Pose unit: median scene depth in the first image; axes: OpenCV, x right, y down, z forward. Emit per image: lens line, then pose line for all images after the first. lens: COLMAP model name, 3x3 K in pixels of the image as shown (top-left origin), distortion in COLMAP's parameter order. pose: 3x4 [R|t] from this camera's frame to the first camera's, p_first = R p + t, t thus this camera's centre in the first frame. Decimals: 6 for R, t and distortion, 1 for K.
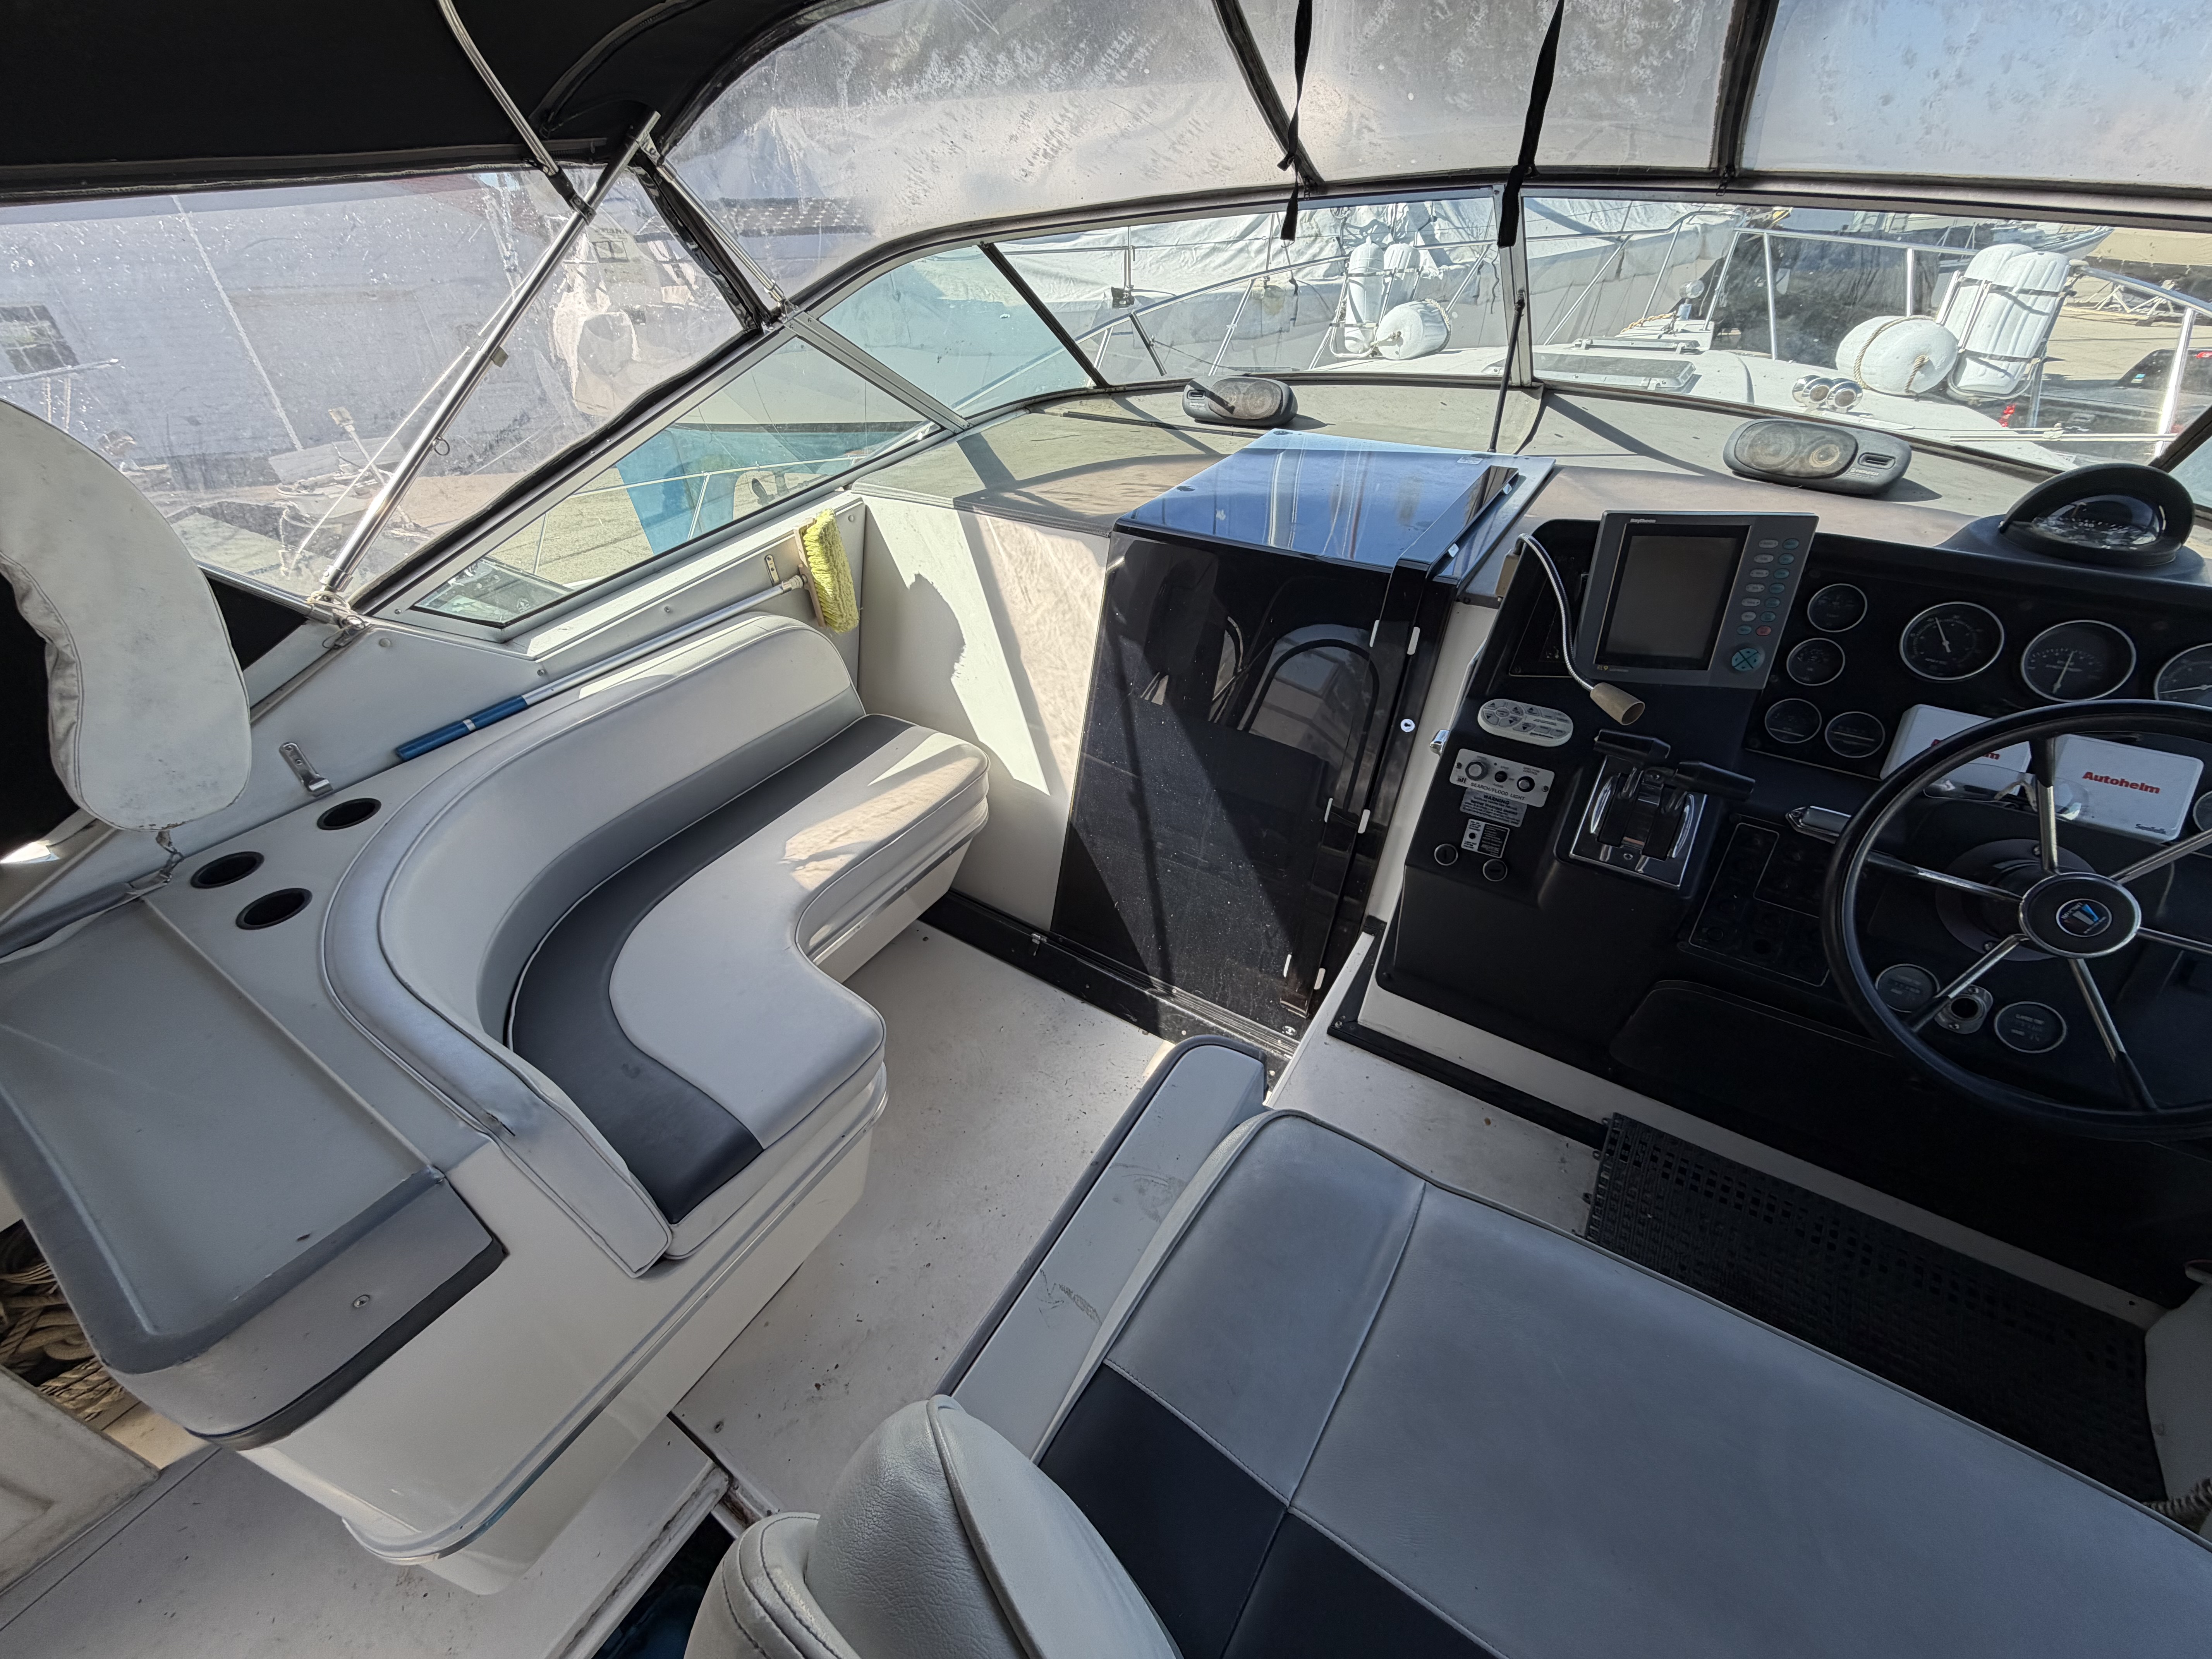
lens RADIAL K [[880.1, 0, 1100.1], [0, 880.1, 826.5], [0, 0, 1]] dist [0.000784, 0.000149]
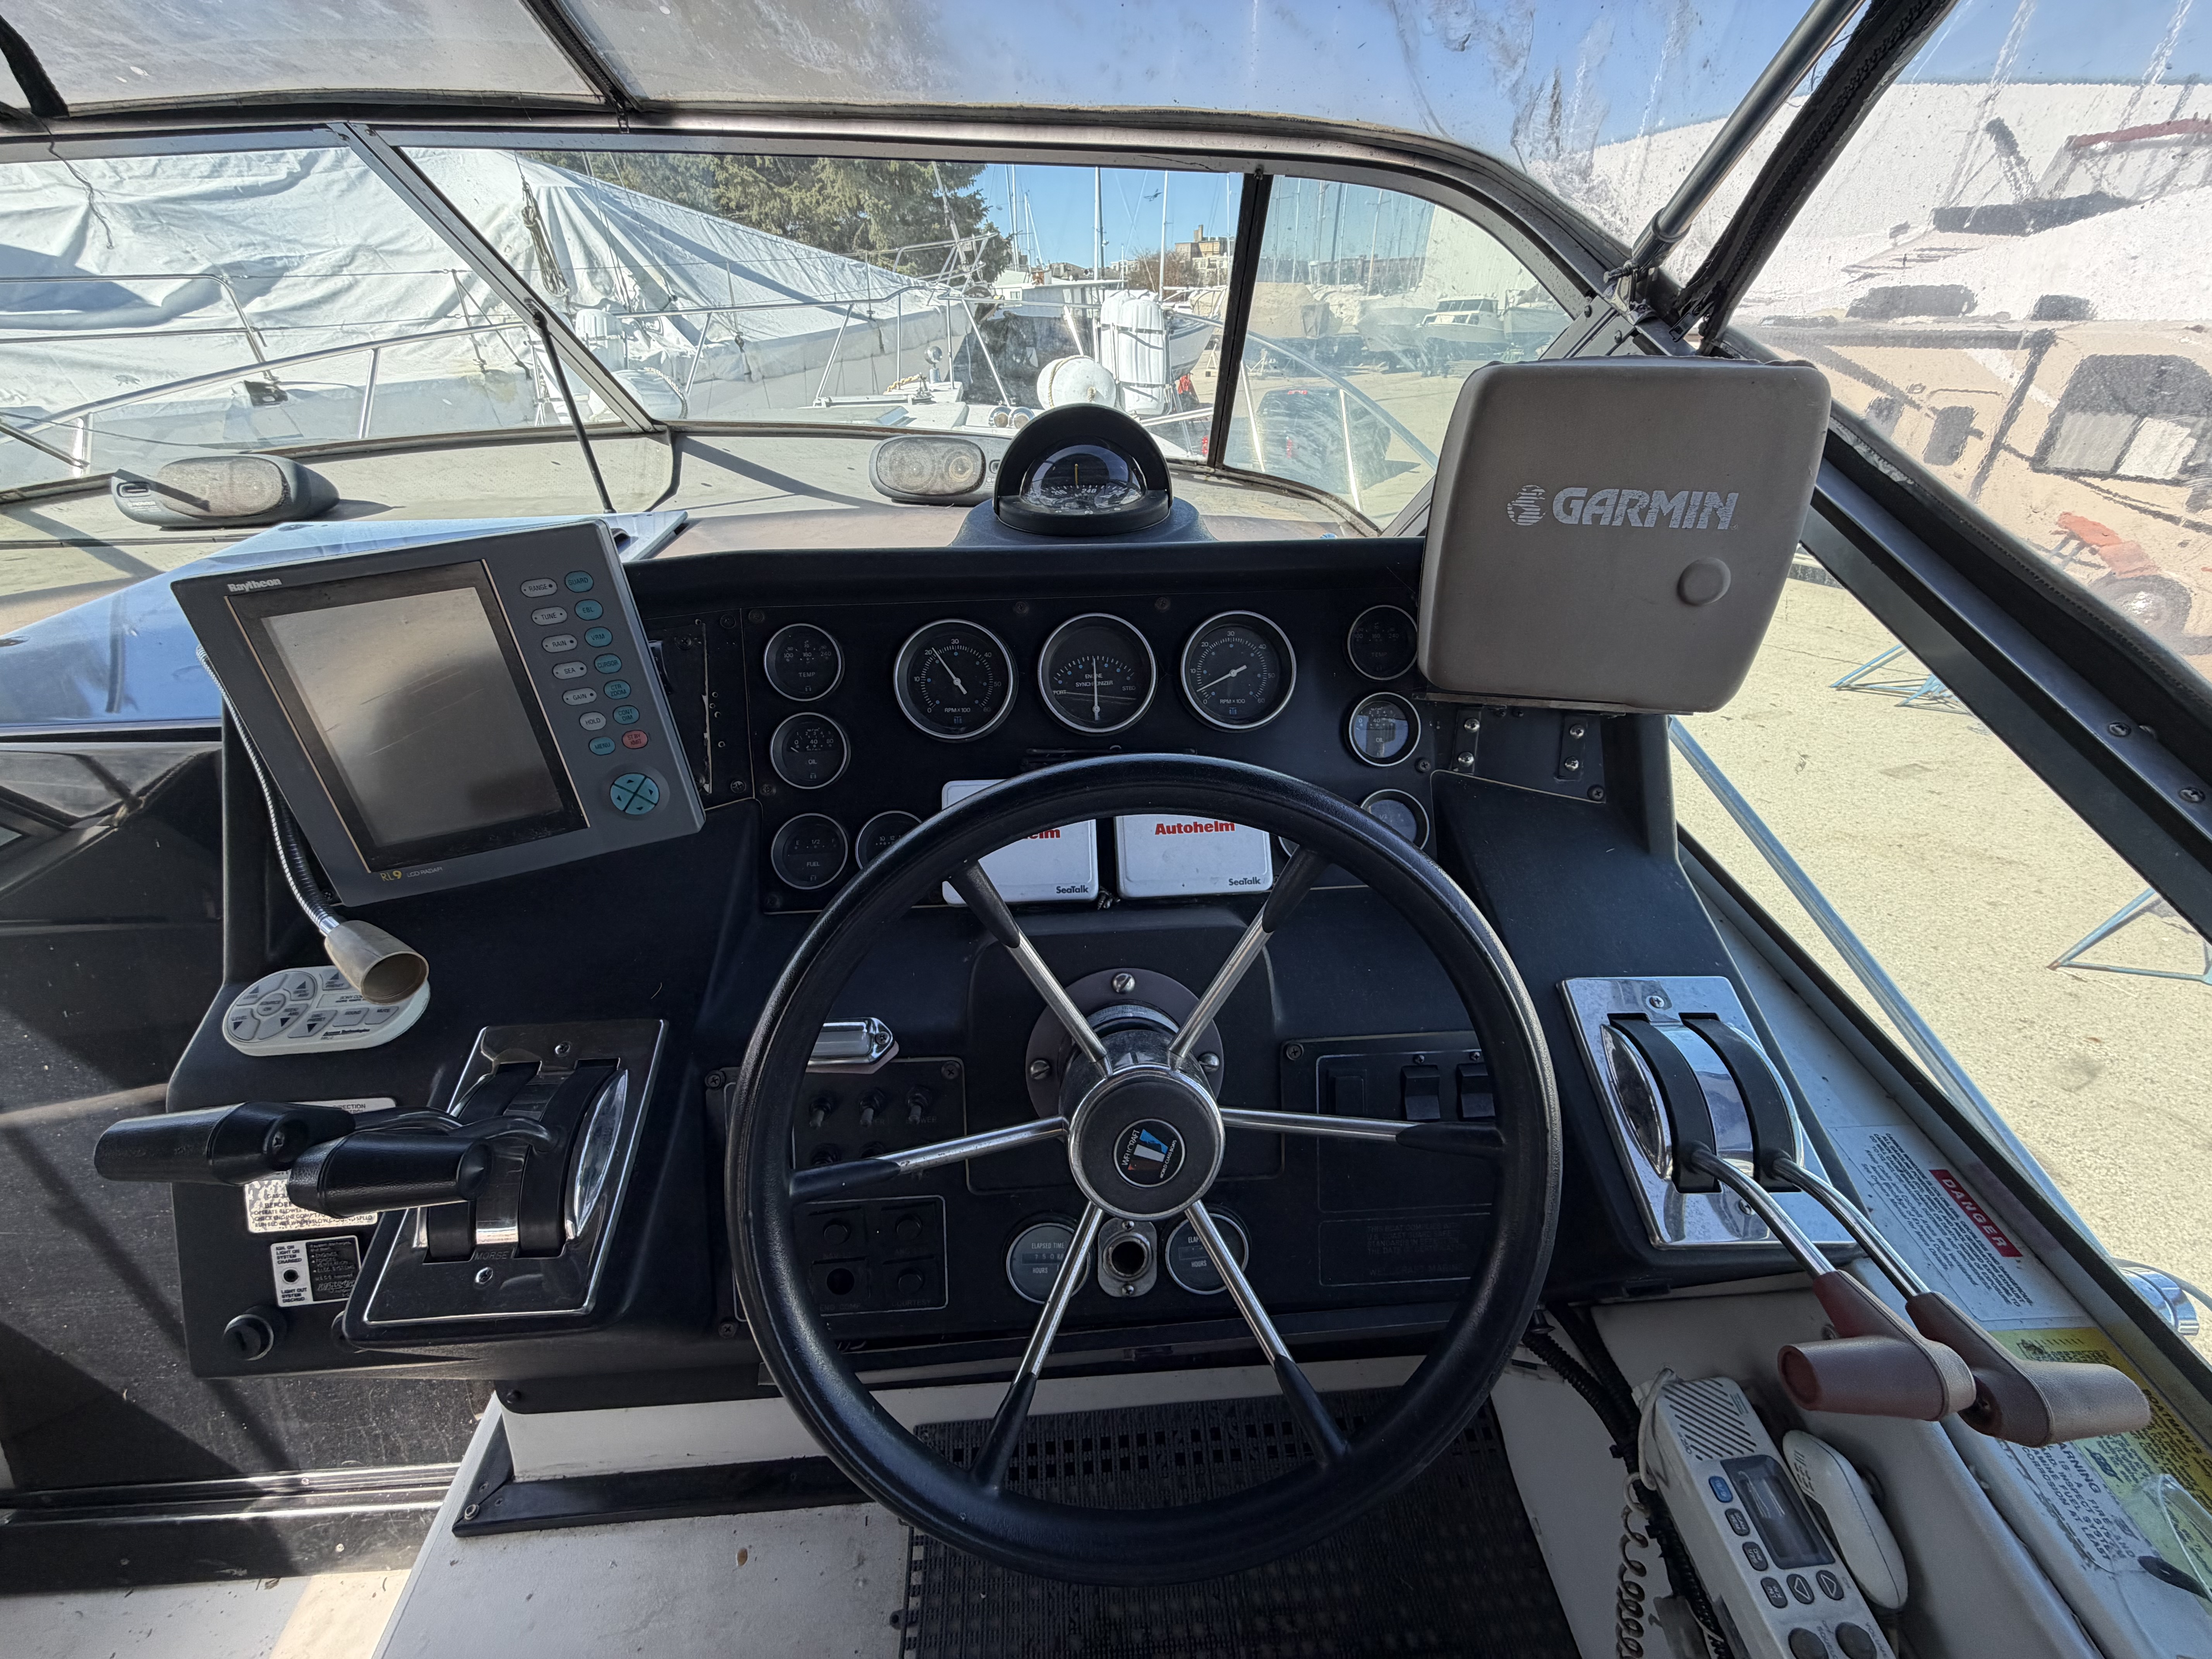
lens RADIAL K [[877.7, 0, 1100.0], [0, 877.7, 828.0], [0, 0, 1]] dist [-0.000359, -0.000171]
pose [[0.806073, -0.307555, 0.505624, 0.500434], [0.346860, 0.937755, 0.017437, -0.058787], [-0.479514, 0.161325, 0.862578, 0.293759]]
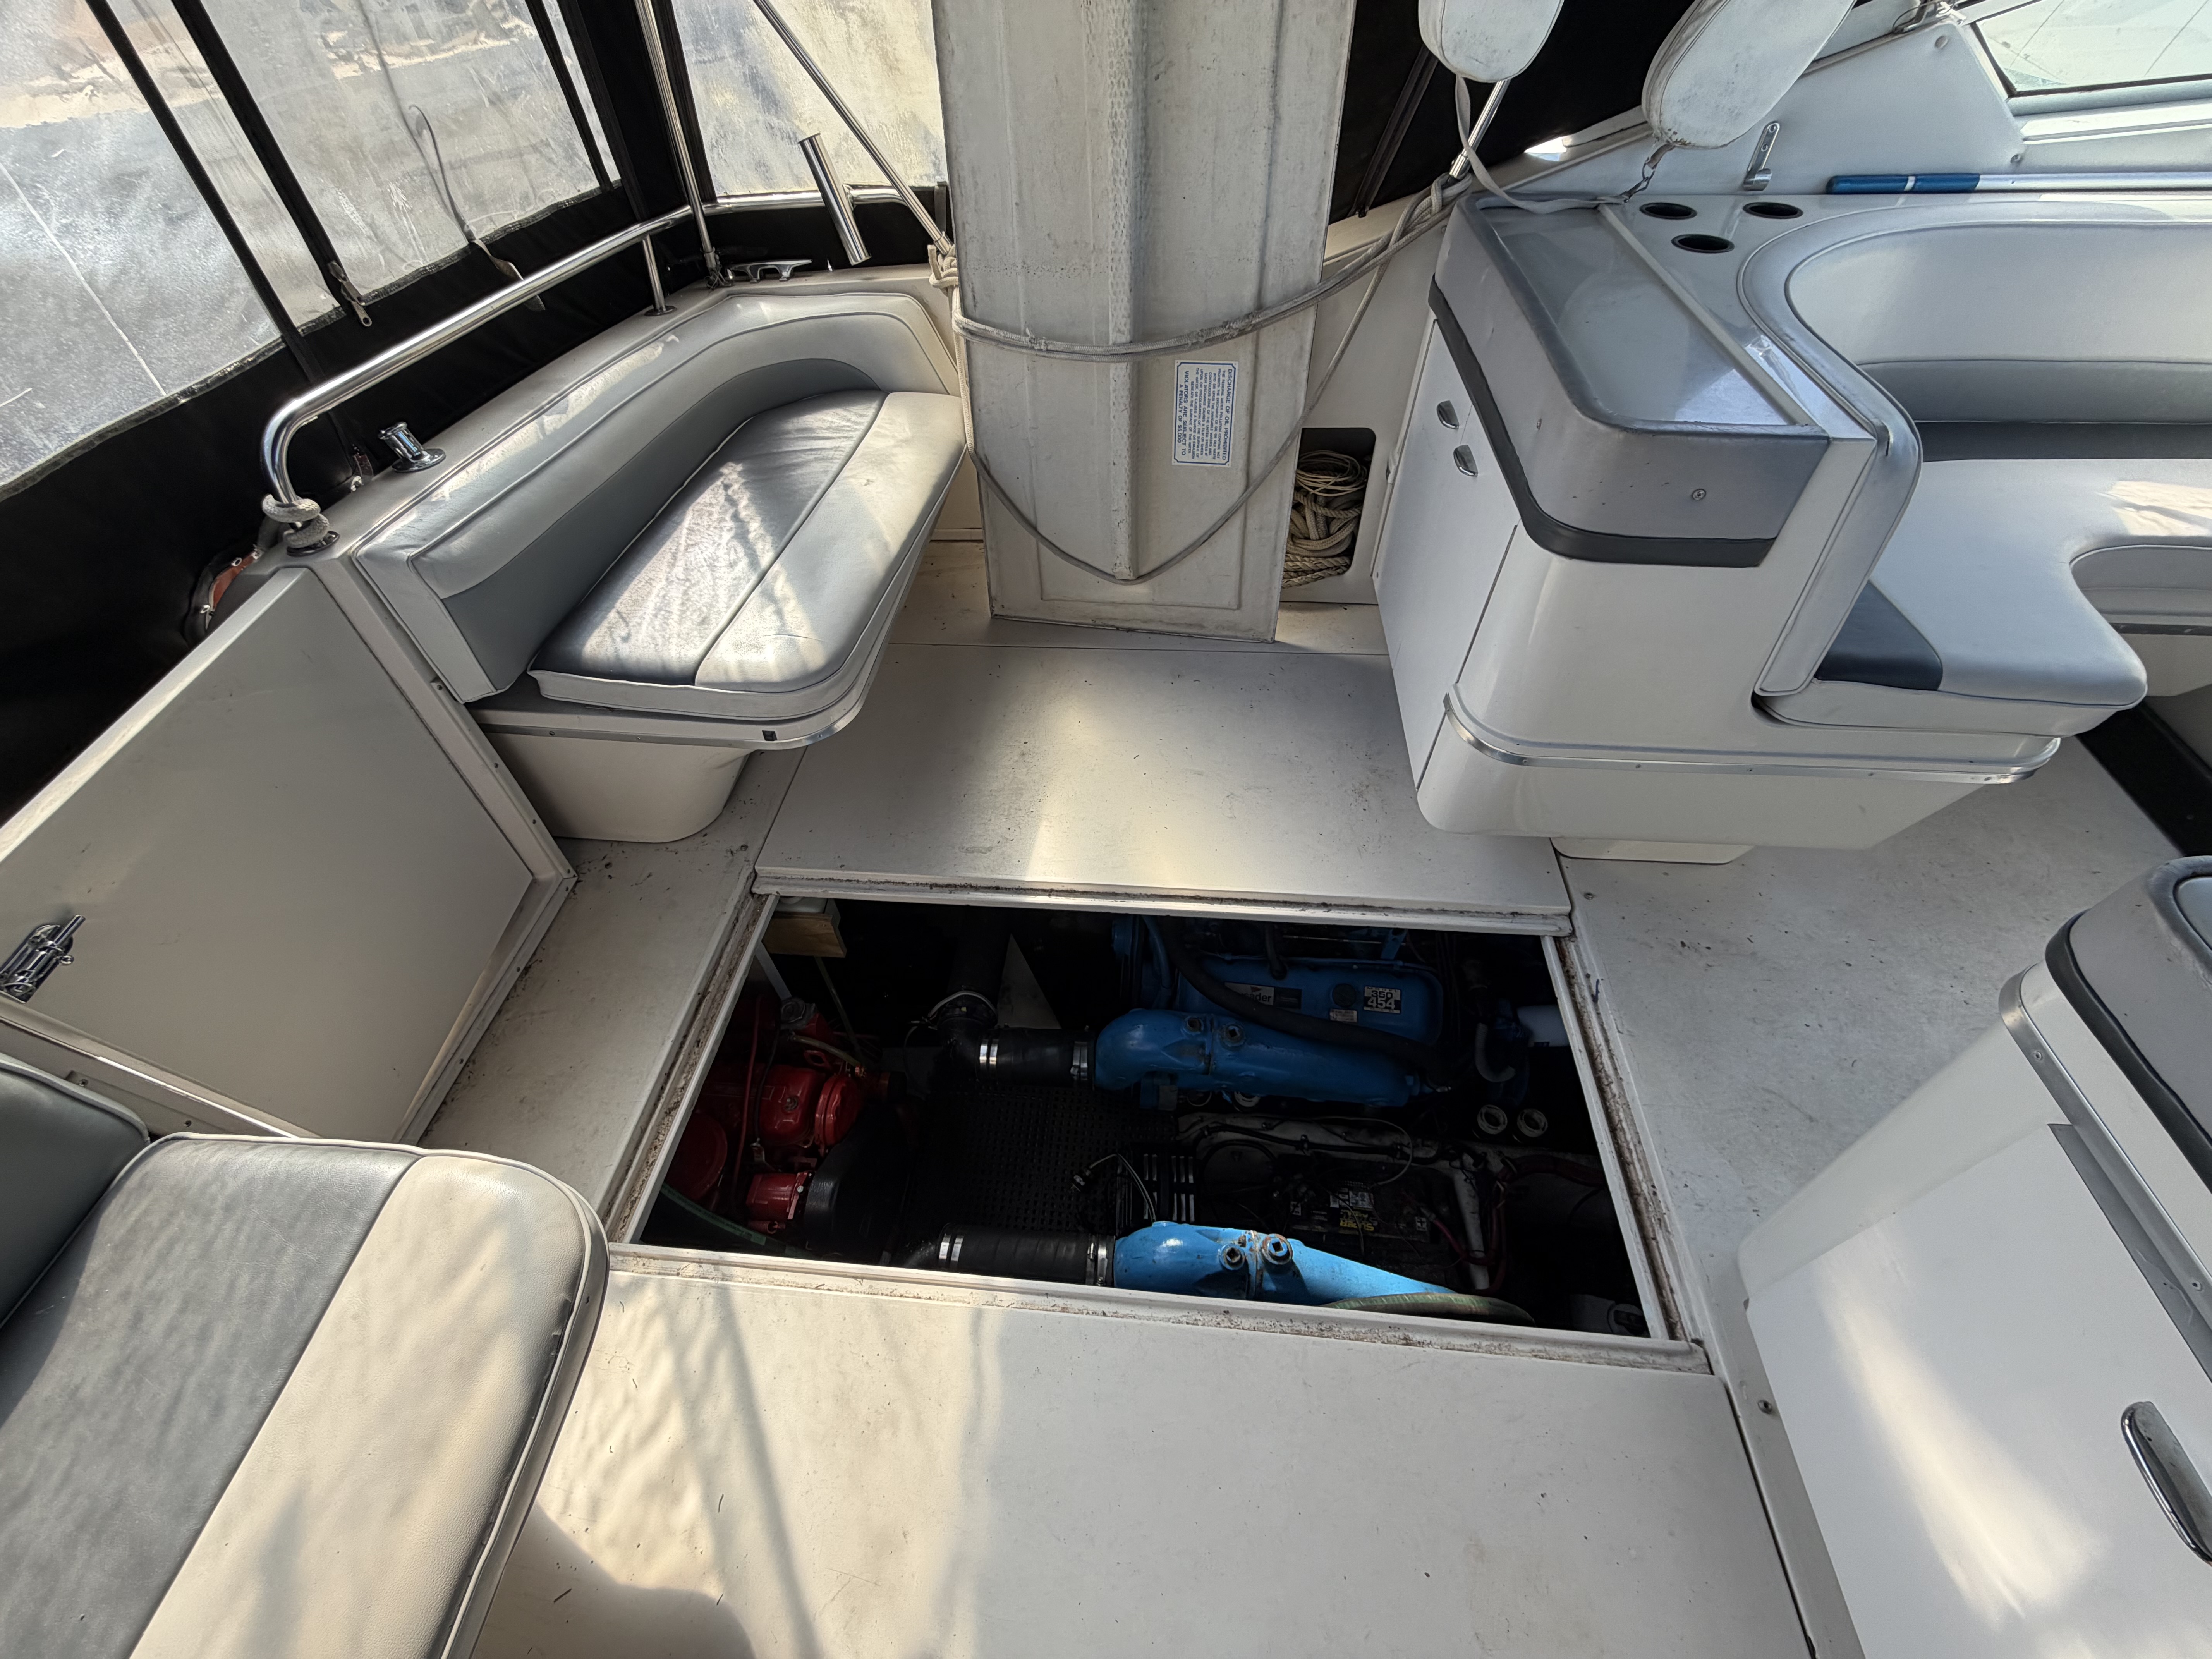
lens RADIAL K [[864.6, 0, 1105.1], [0, 864.6, 836.3], [0, 0, 1]] dist [0.001628, 0.000073]
pose [[0.463451, 0.684135, -0.563181, -0.164900], [-0.520434, 0.724540, 0.451874, 0.474158], [0.717190, 0.083677, 0.691836, -0.183232]]
